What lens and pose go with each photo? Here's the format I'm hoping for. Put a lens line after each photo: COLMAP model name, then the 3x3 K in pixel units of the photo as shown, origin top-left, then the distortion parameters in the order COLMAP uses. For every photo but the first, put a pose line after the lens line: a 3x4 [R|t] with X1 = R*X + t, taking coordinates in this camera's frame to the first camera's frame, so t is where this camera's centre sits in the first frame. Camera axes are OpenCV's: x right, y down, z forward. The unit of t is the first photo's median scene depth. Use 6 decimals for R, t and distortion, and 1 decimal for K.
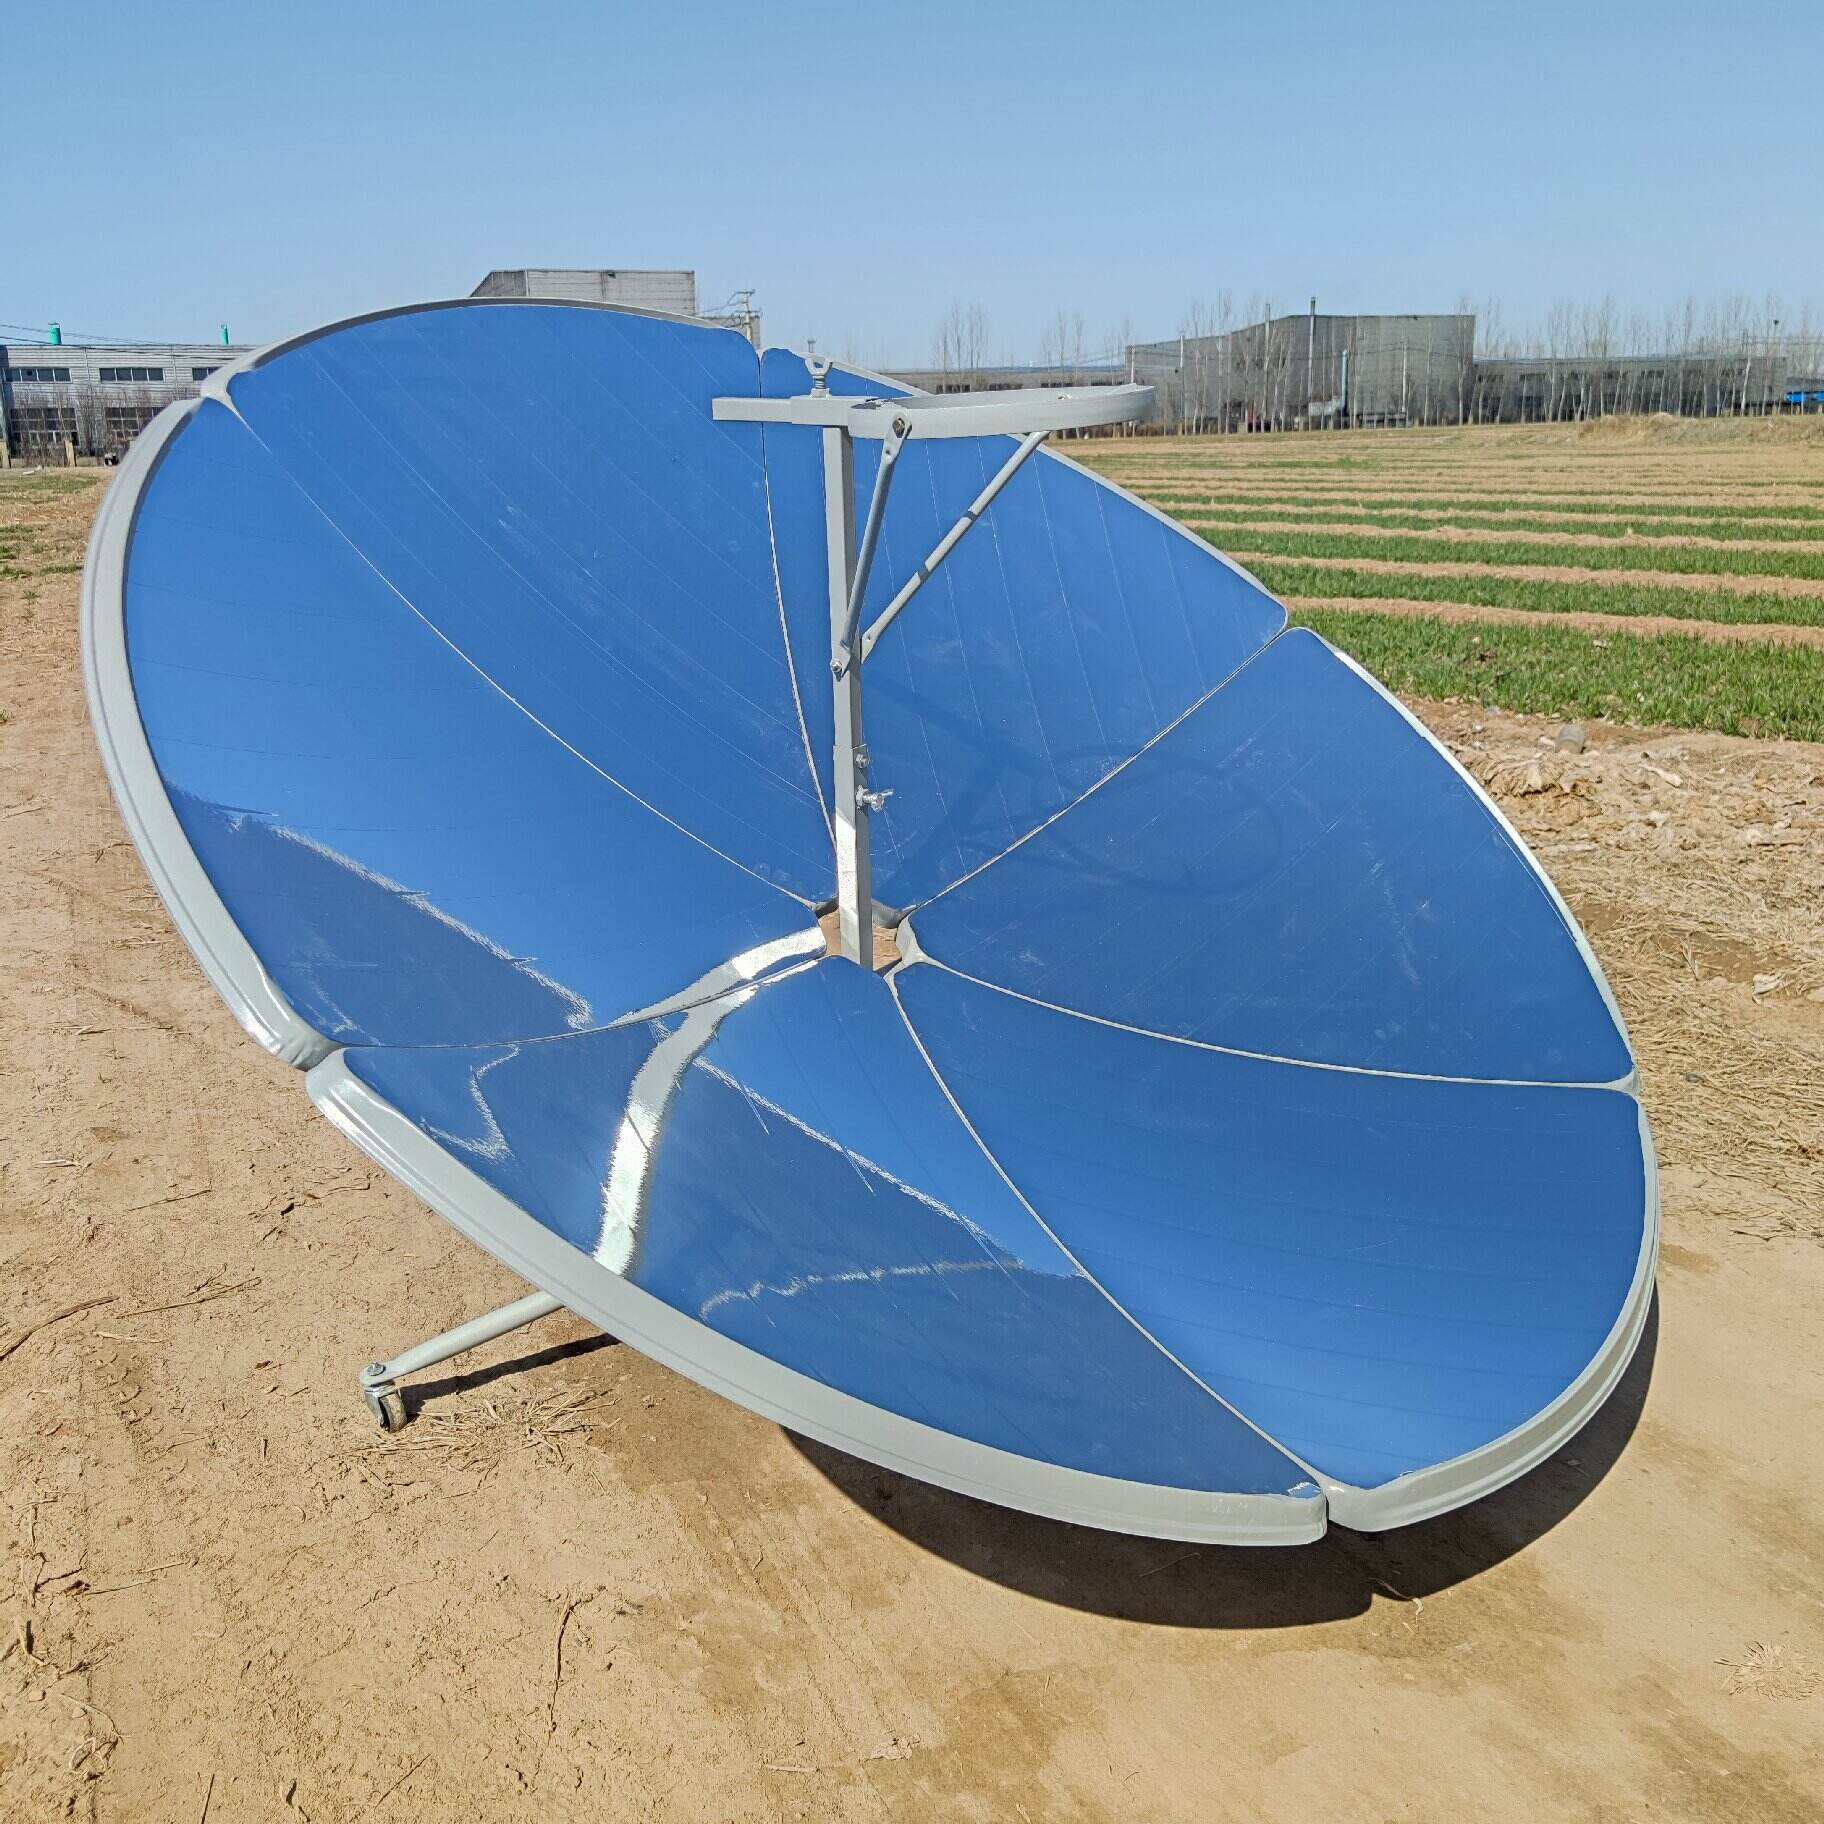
lens RADIAL K [[1789.9, 0, 894.4], [0, 1789.9, 920.2], [0, 0, 1]] dist [0.069195, -0.087256]
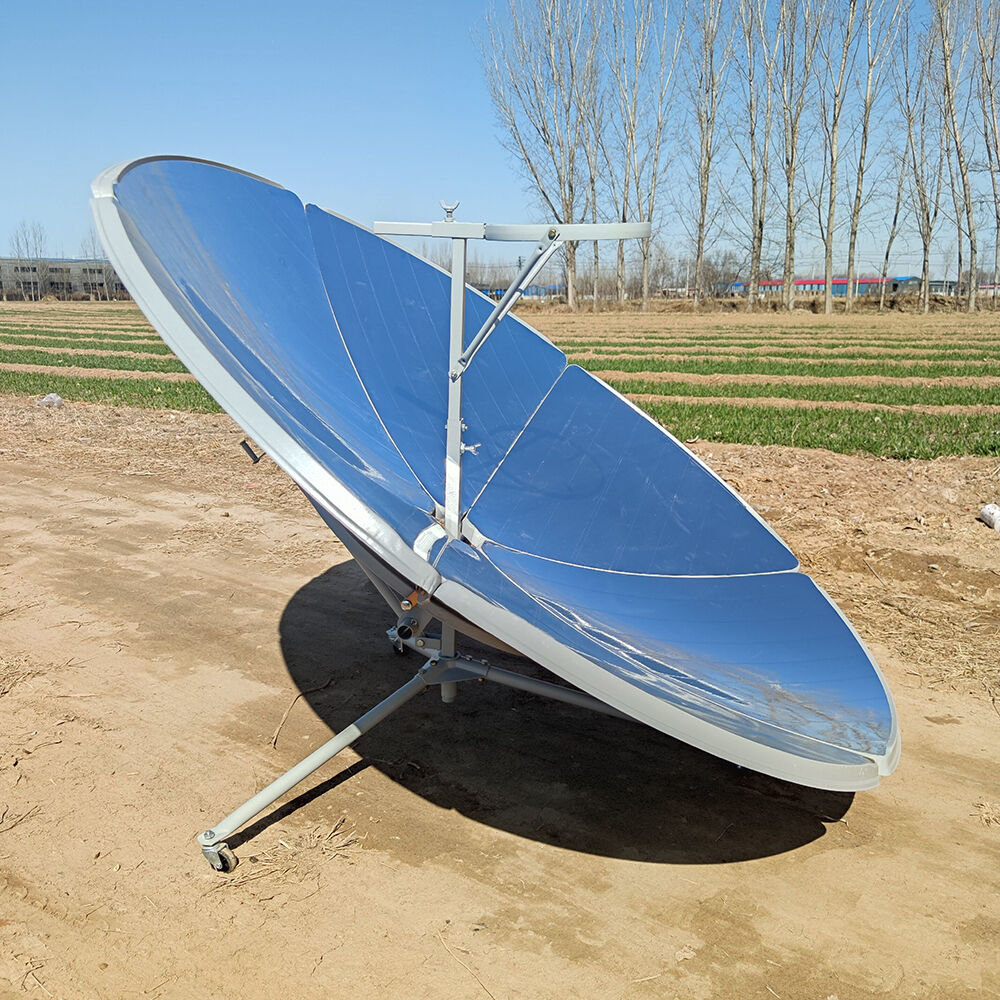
lens RADIAL K [[981.3, 0, 490.3], [0, 981.3, 504.5], [0, 0, 1]] dist [0.069195, -0.087256]
pose [[0.894285, -0.068572, 0.442214, -0.423005], [0.096110, 0.994561, -0.040139, 0.027736], [-0.437056, 0.078397, 0.896011, 0.122407]]
